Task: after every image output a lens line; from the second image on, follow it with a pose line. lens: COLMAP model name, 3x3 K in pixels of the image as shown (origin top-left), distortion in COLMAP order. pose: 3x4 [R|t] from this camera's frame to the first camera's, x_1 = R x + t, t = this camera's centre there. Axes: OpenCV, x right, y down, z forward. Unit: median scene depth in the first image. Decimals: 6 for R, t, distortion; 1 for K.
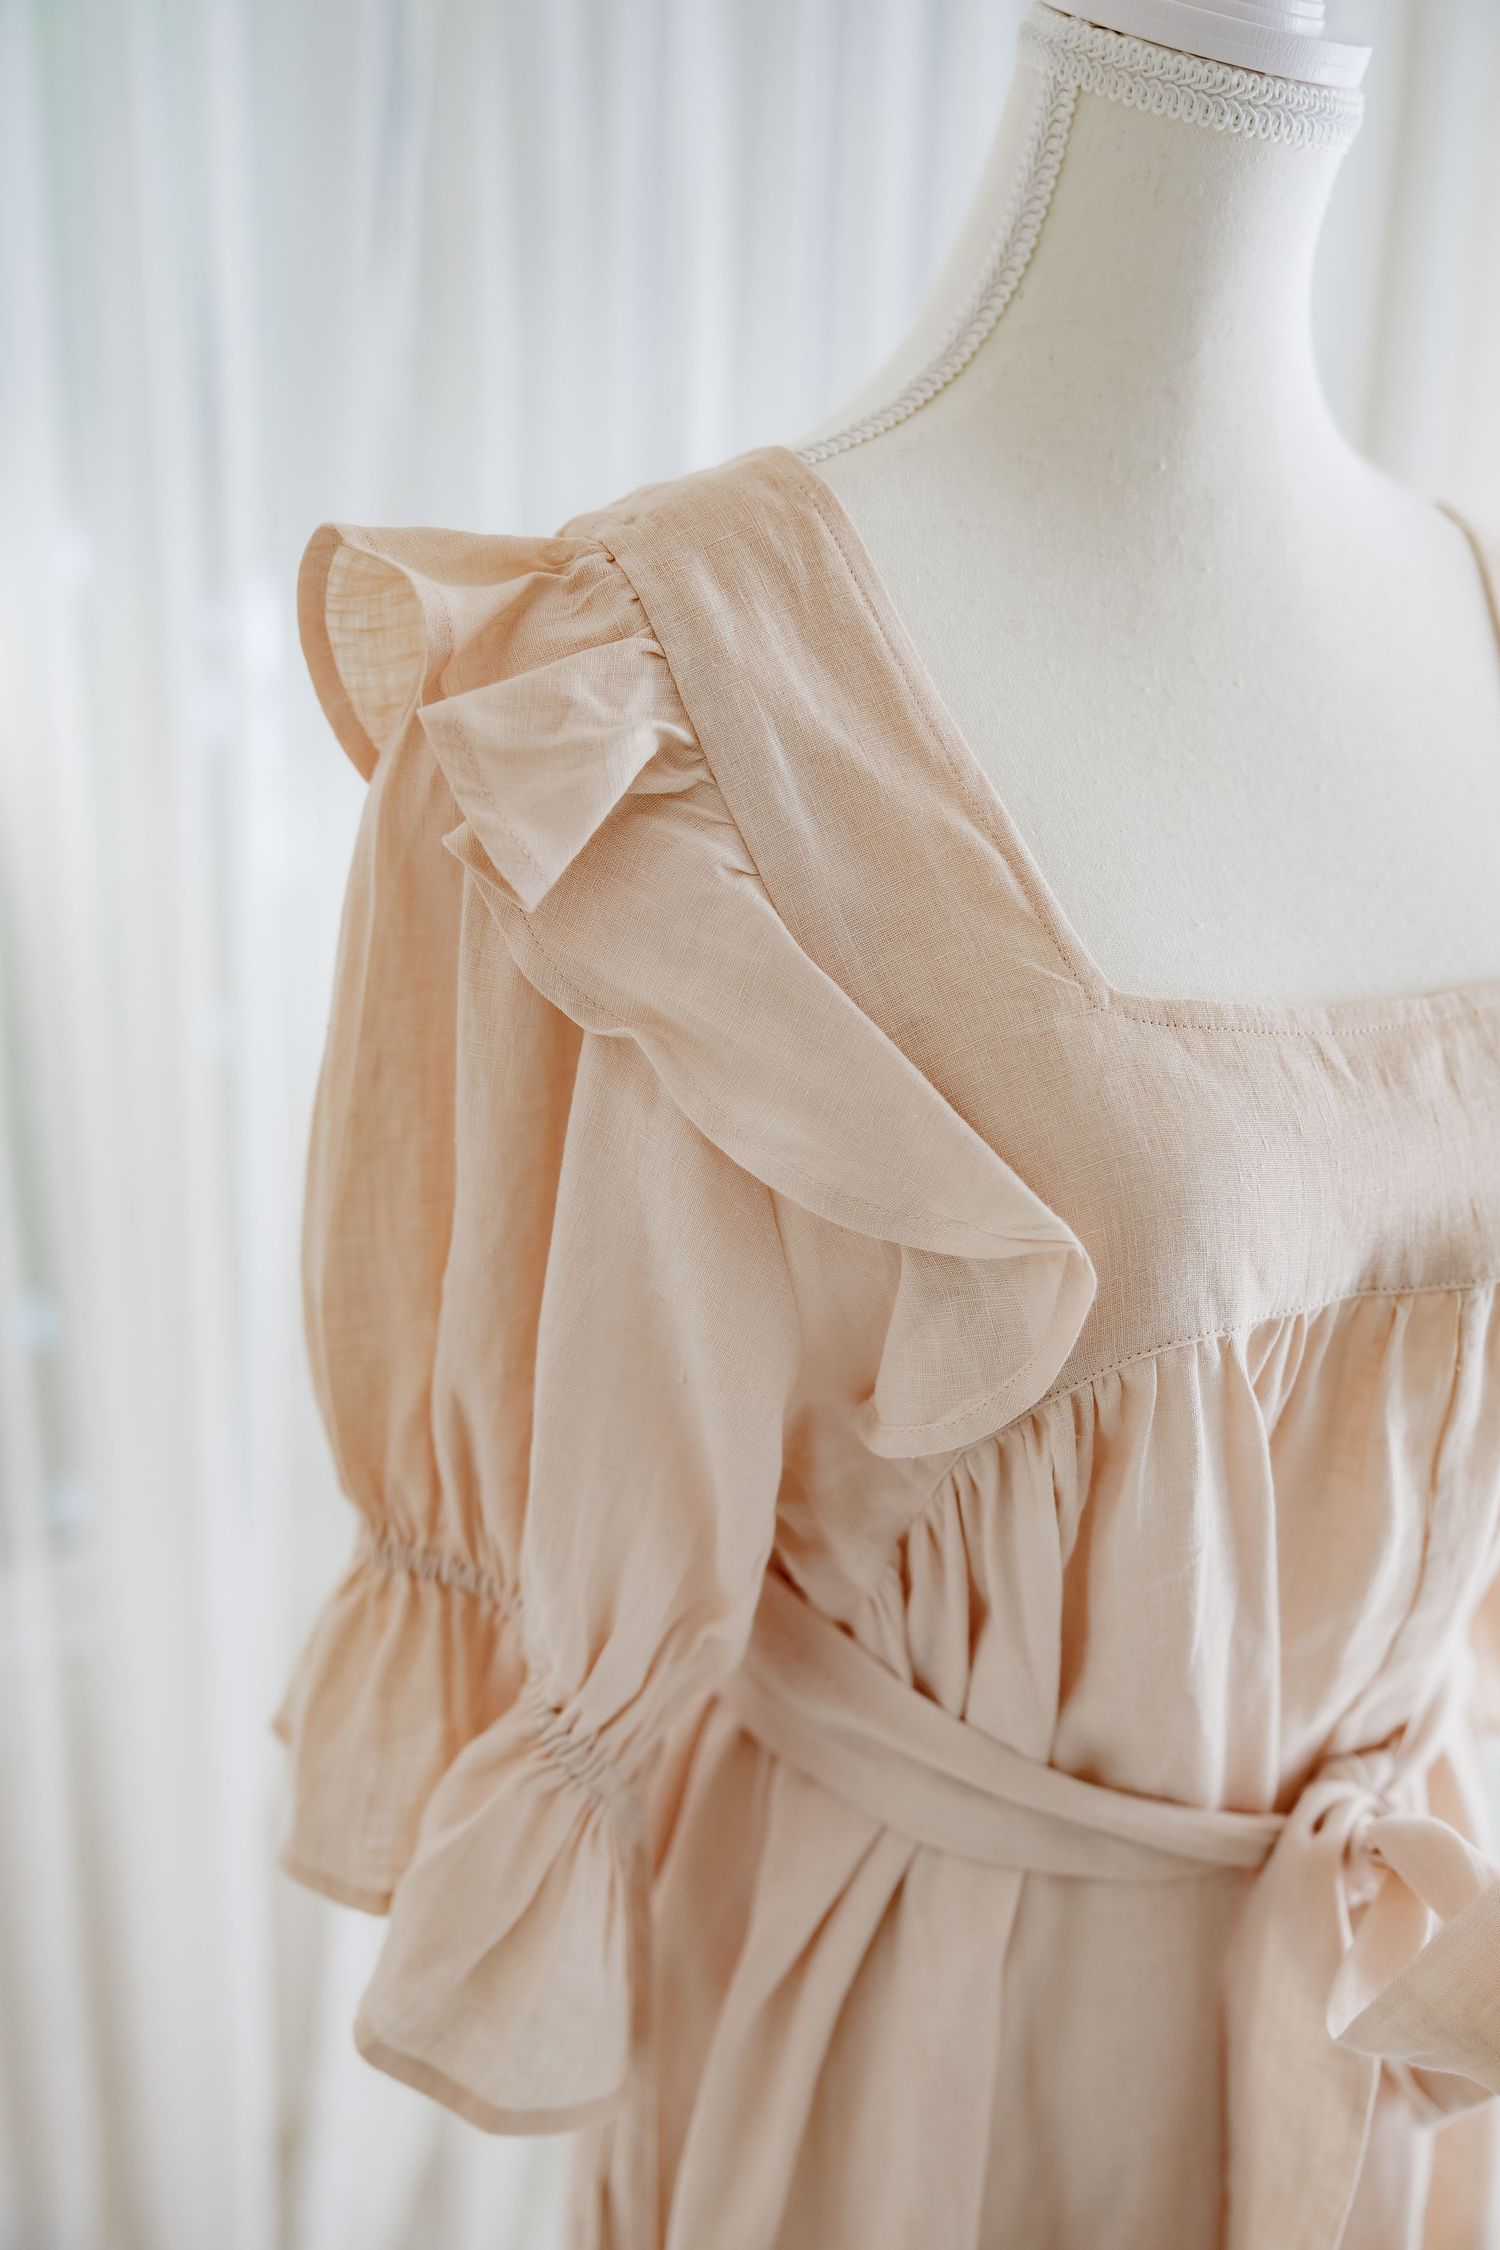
lens RADIAL K [[1966.9, 0, 728.8], [0, 1966.9, 1257.7], [0, 0, 1]] dist [0.001595, 0.013328]
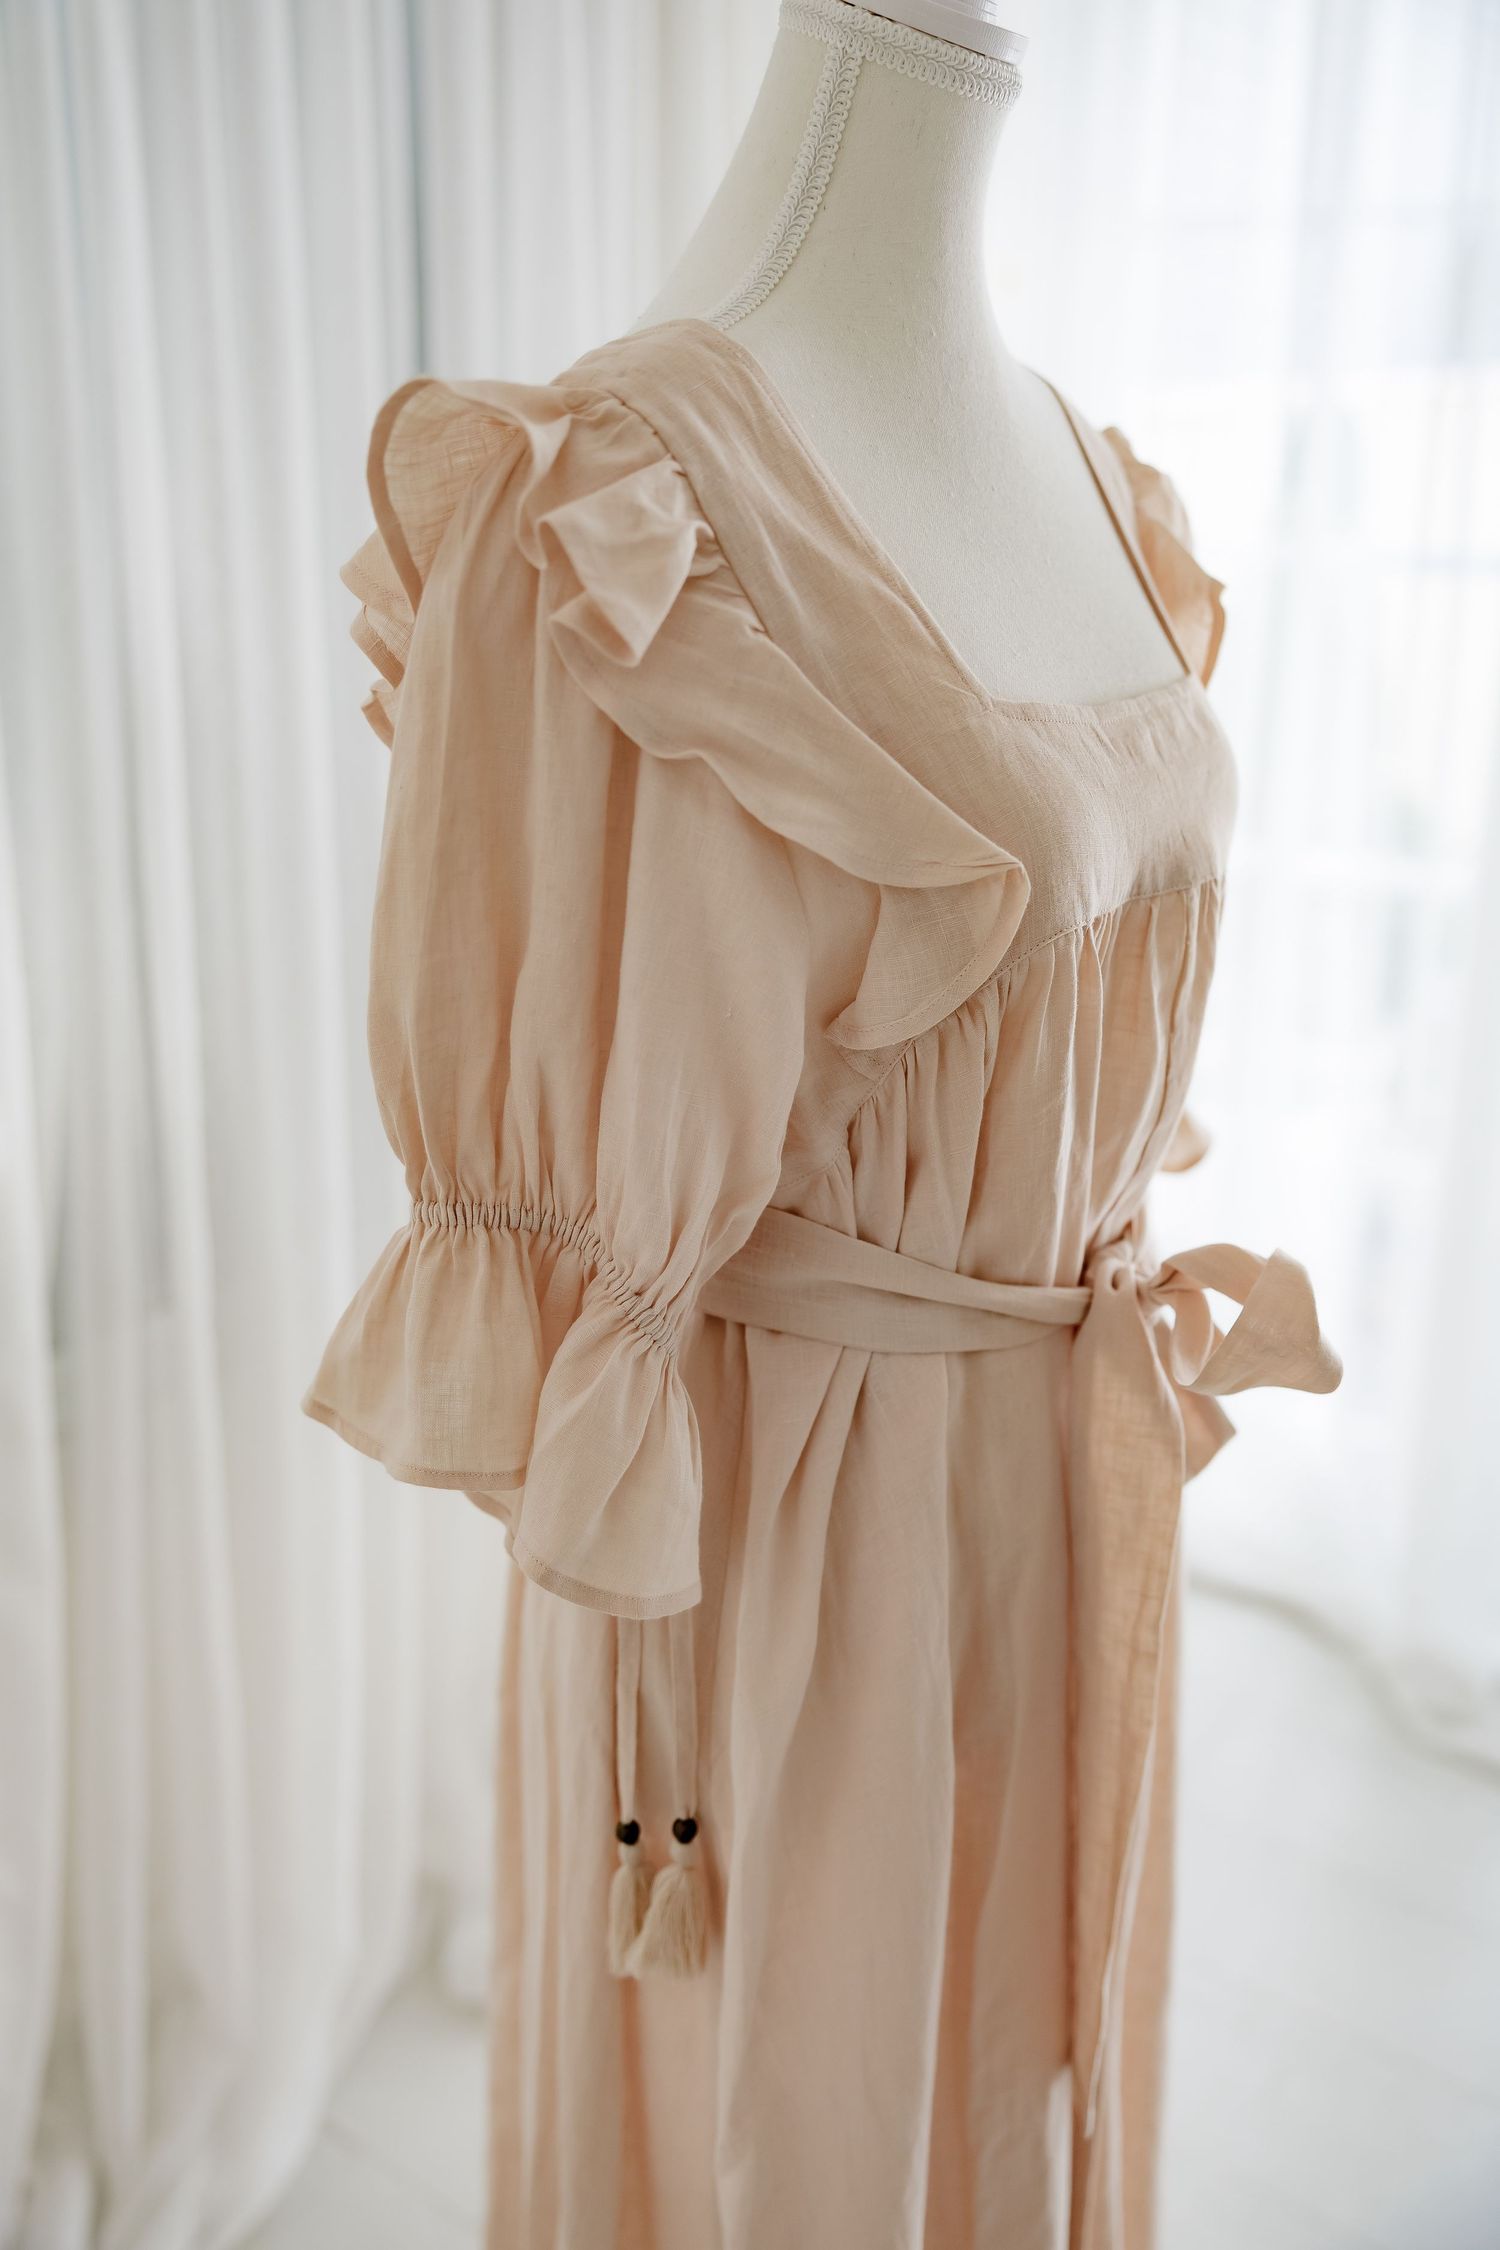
lens RADIAL K [[1966.9, 0, 733.9], [0, 1966.9, 1279.9], [0, 0, 1]] dist [0.001595, 0.013328]
pose [[0.907151, -0.182305, 0.379265, -0.578050], [0.159047, 0.982968, 0.092074, 0.117872], [-0.389591, -0.023205, 0.920696, -0.273390]]
